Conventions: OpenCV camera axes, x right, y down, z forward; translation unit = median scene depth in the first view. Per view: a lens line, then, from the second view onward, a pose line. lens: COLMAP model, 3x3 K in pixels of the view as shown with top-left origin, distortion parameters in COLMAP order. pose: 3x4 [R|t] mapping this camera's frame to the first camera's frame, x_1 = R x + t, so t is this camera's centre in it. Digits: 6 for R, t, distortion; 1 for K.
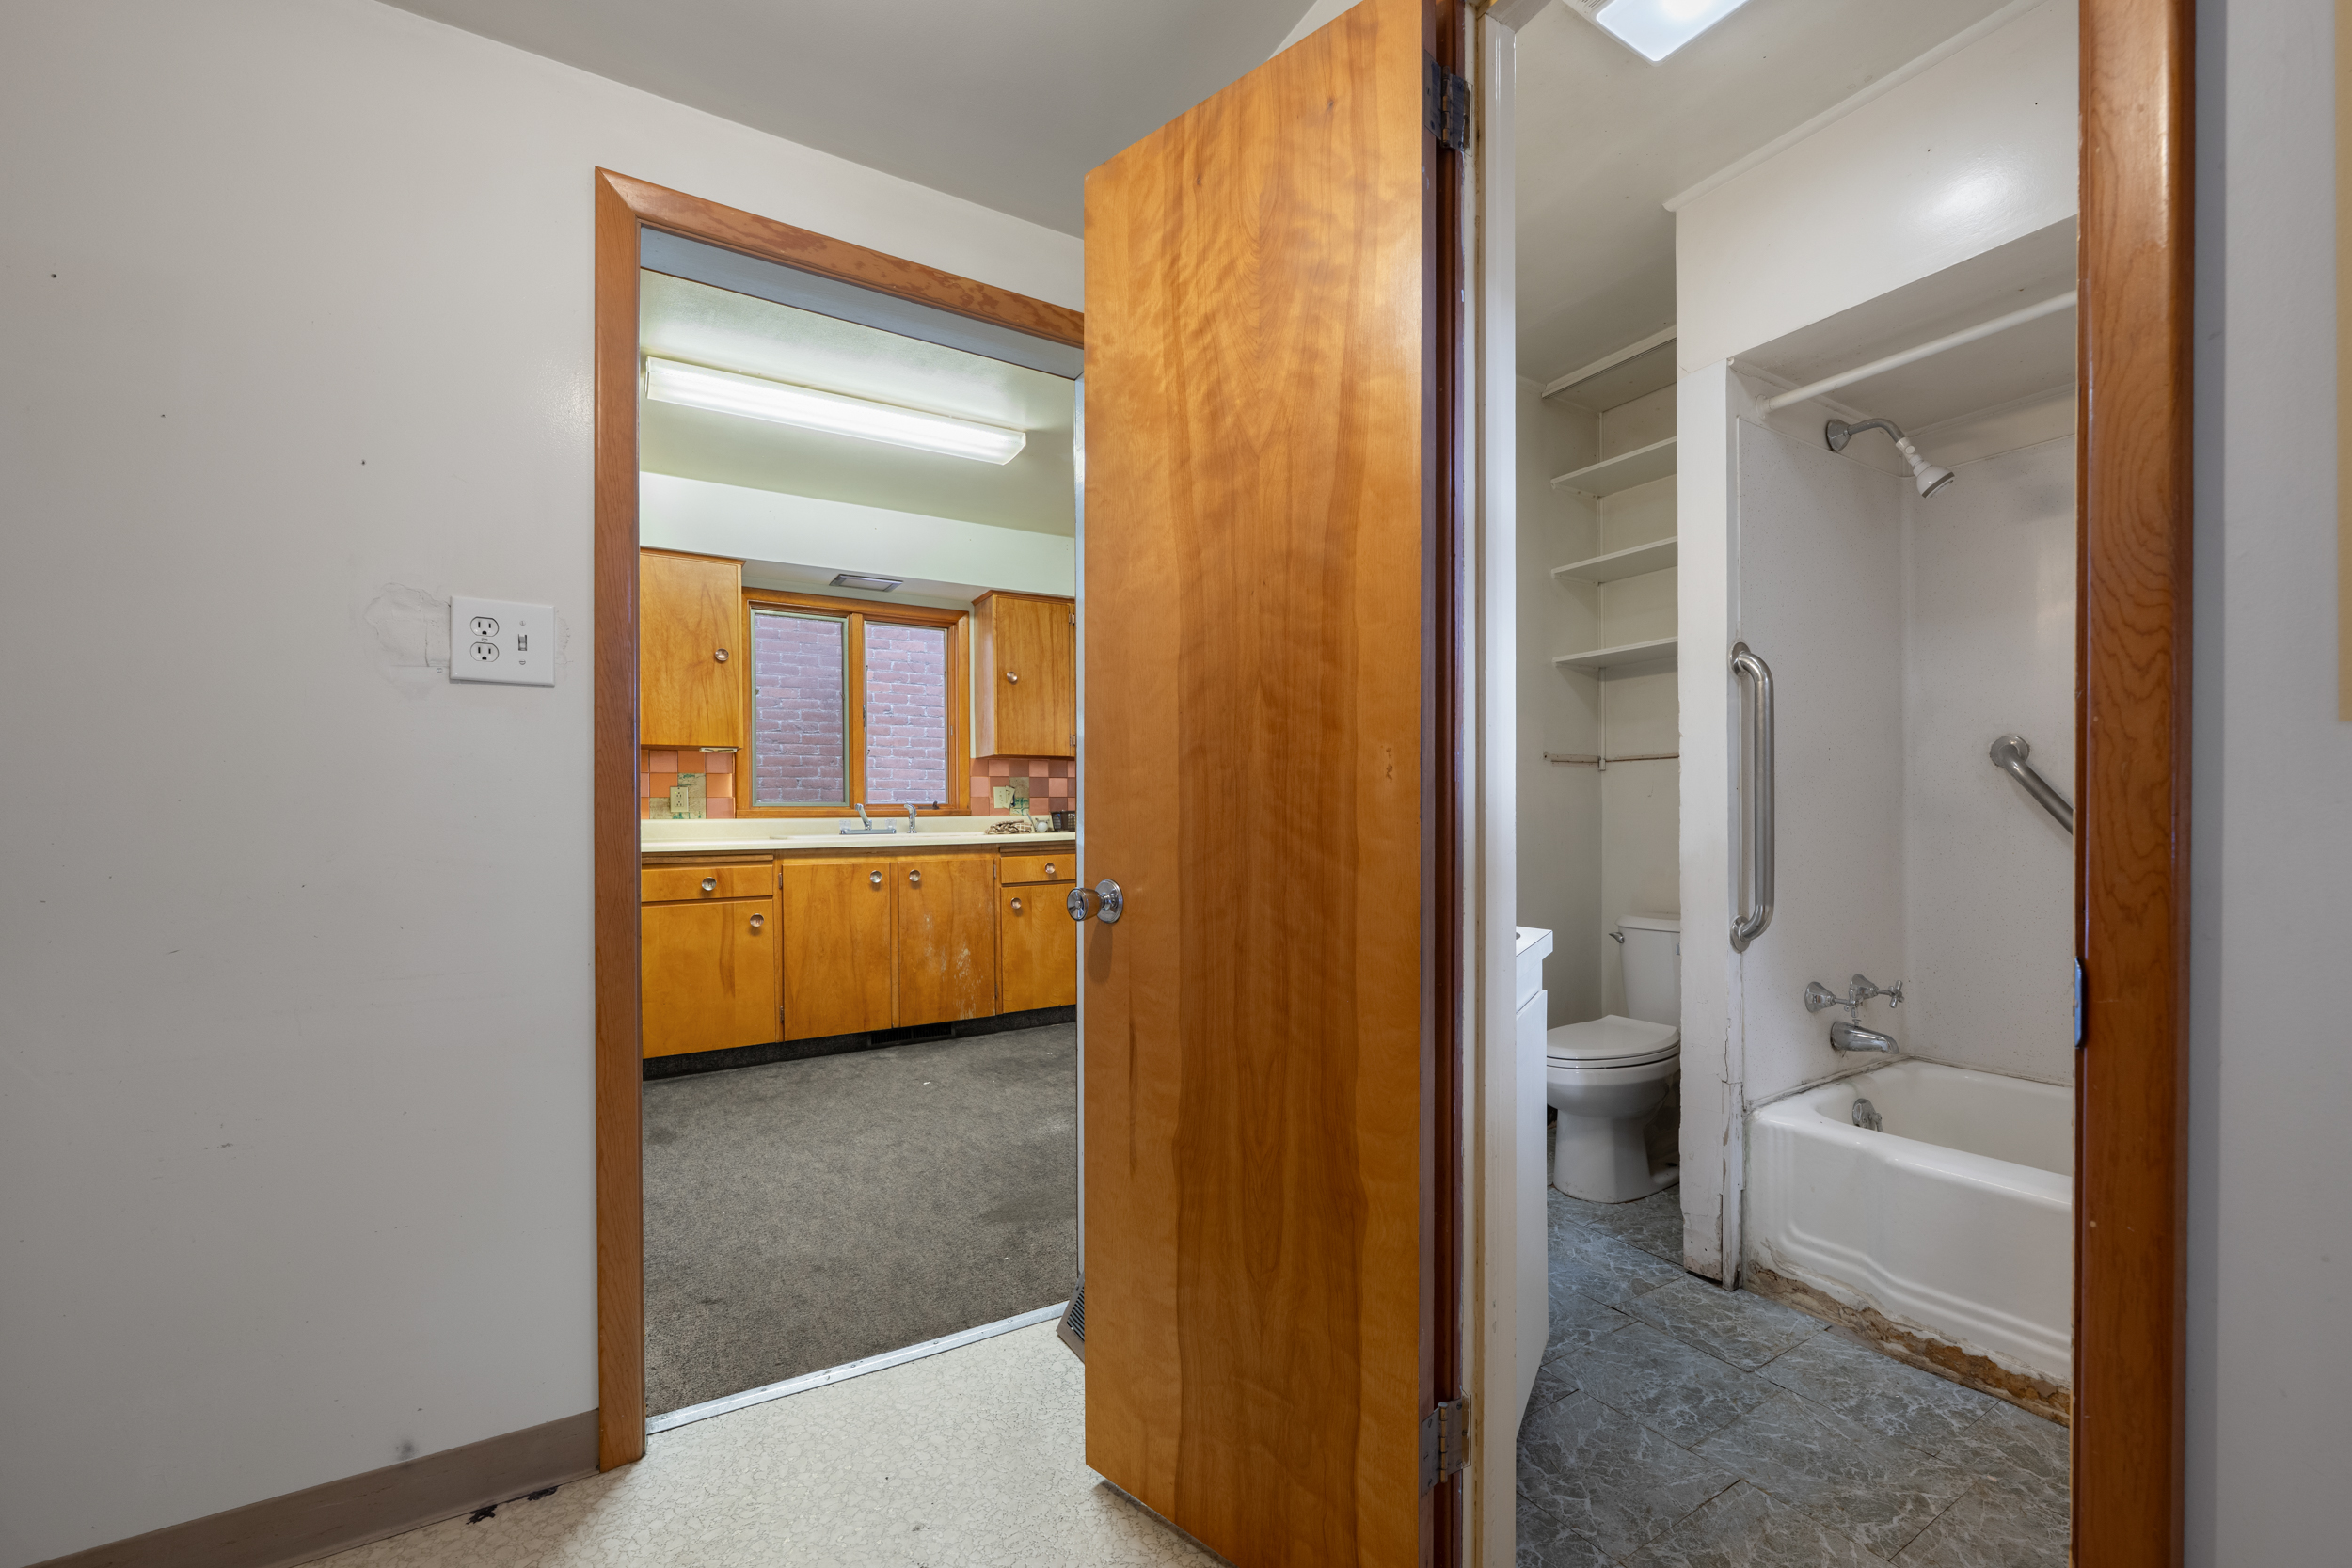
lens RADIAL K [[936.7, 0, 1293.6], [0, 936.7, 817.5], [0, 0, 1]] dist [-0.002128, -0.000021]
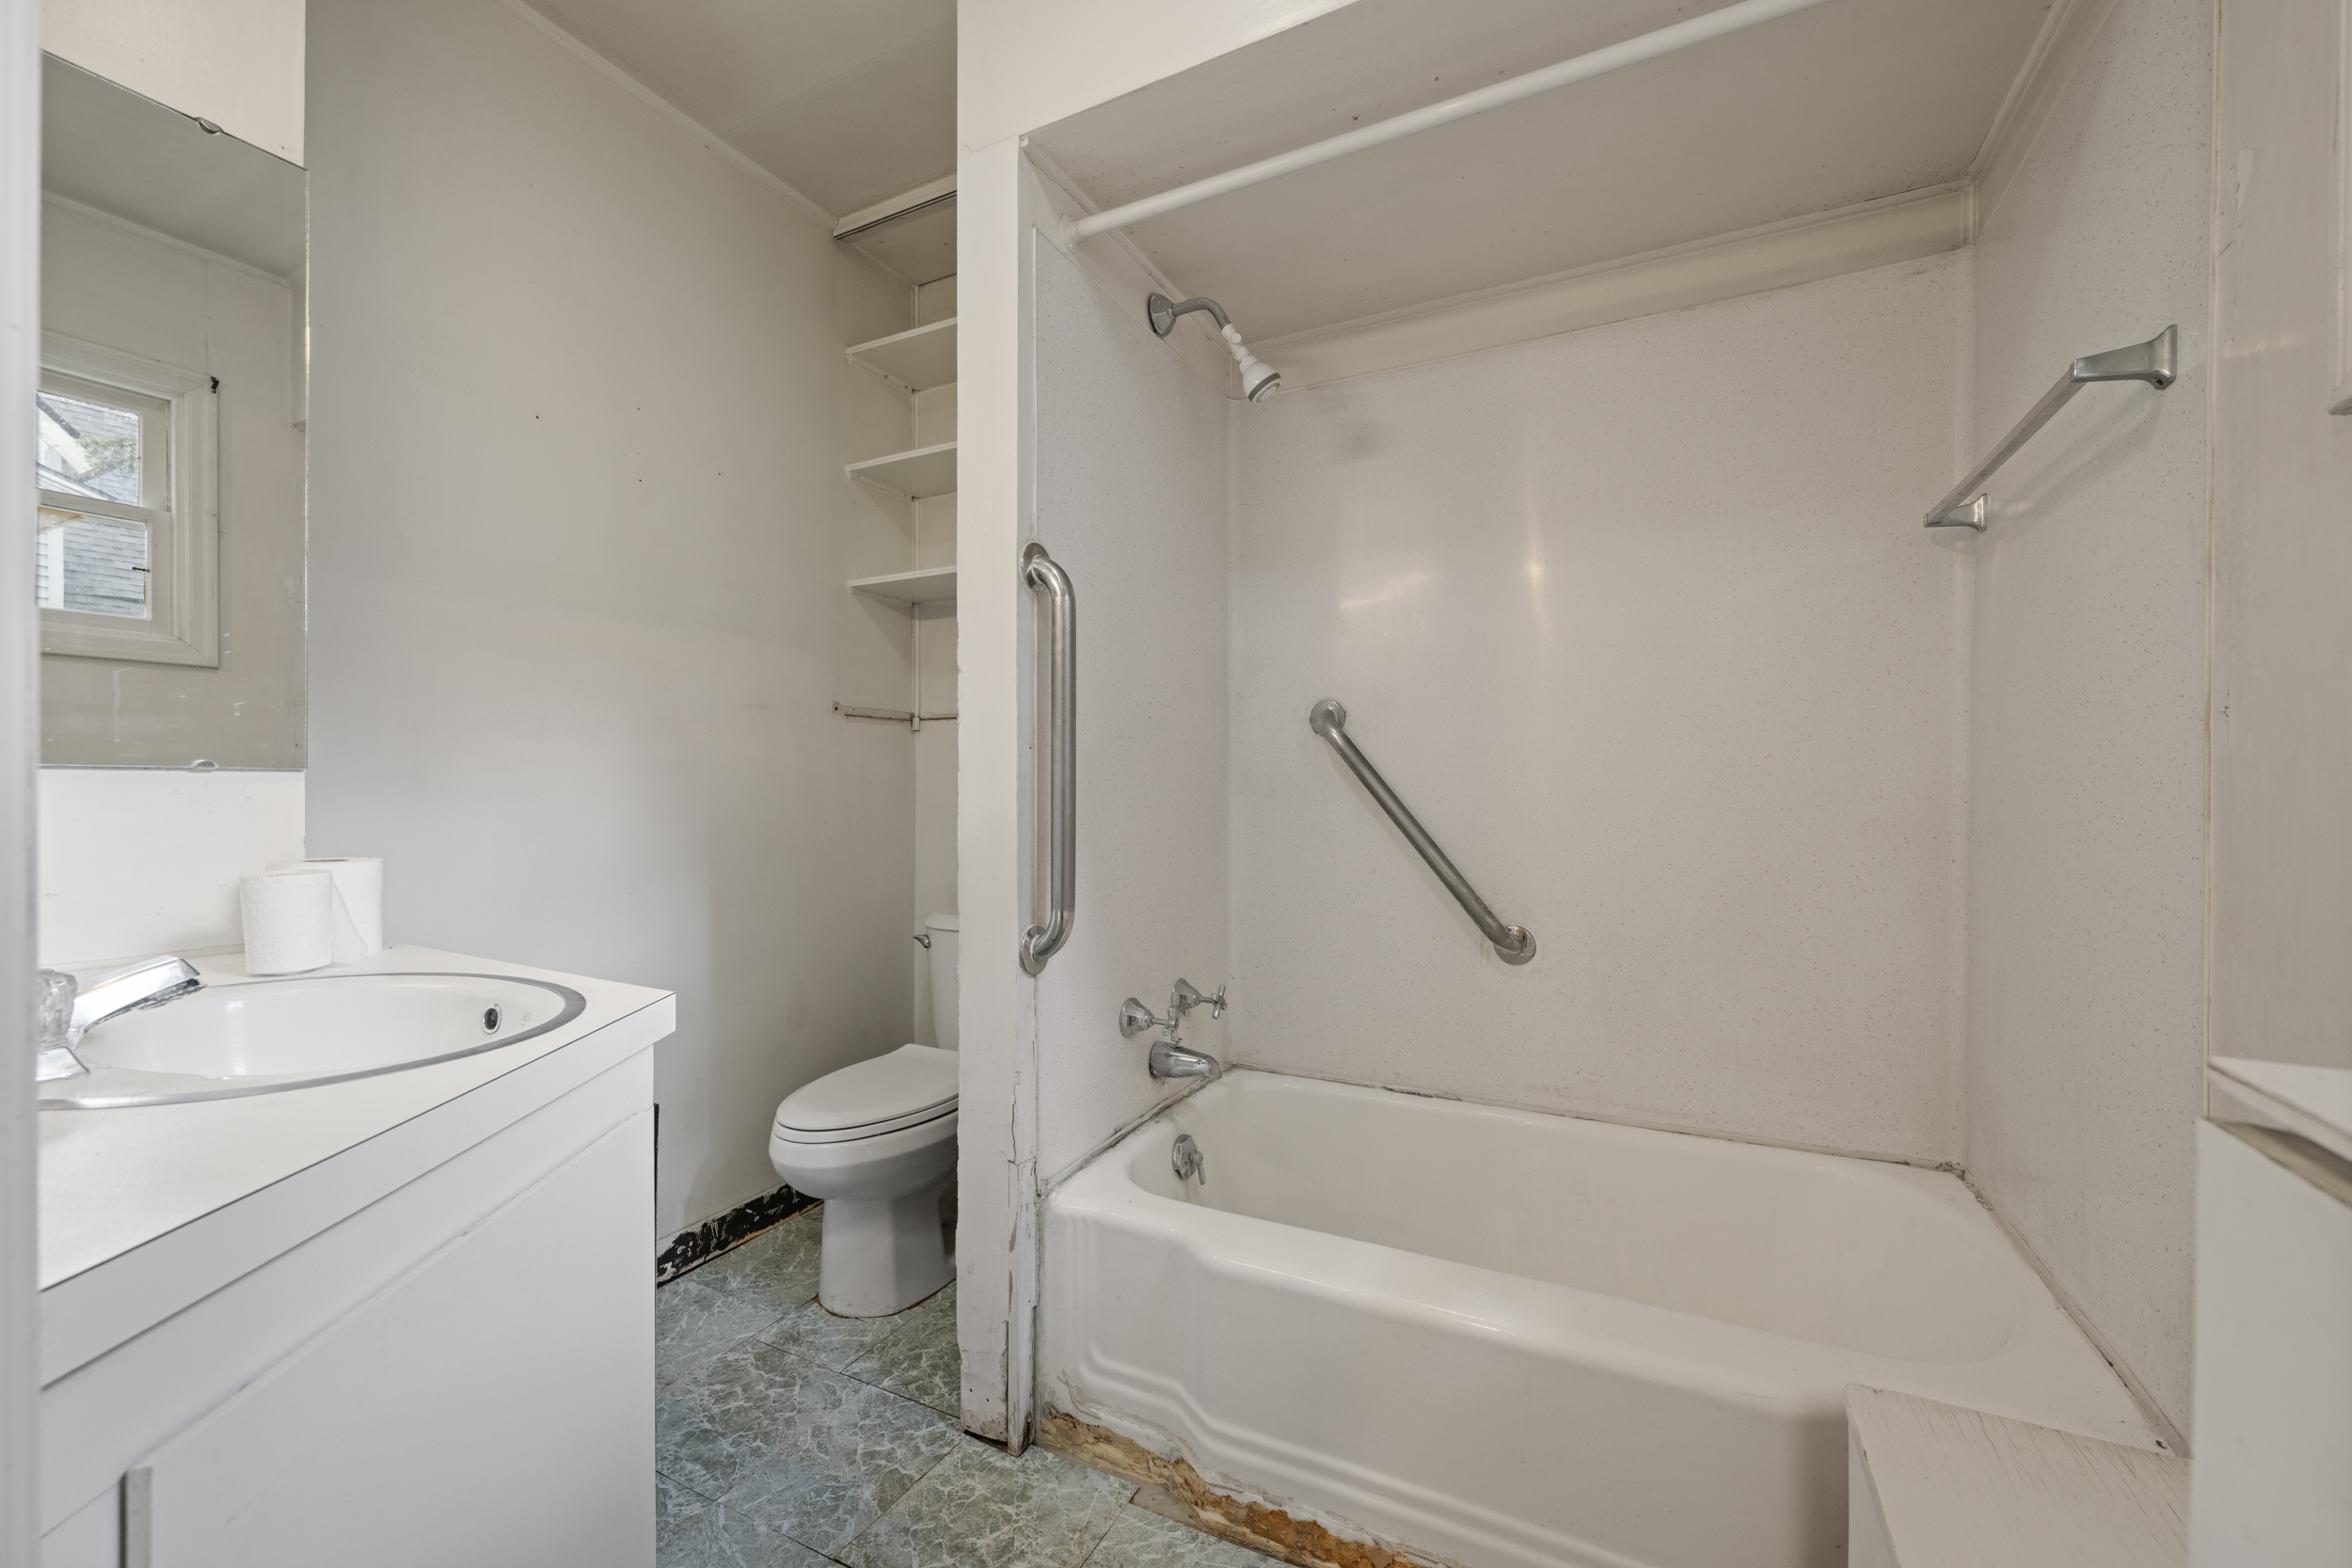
lens RADIAL K [[941.5, 0, 1182.1], [0, 941.5, 781.9], [0, 0, 1]] dist [-0.001014, 0.000053]
pose [[0.866190, 0.010609, 0.499602, 0.211929], [-0.005964, 0.999923, -0.010893, 0.002385], [-0.499679, 0.006456, 0.866187, 0.314965]]
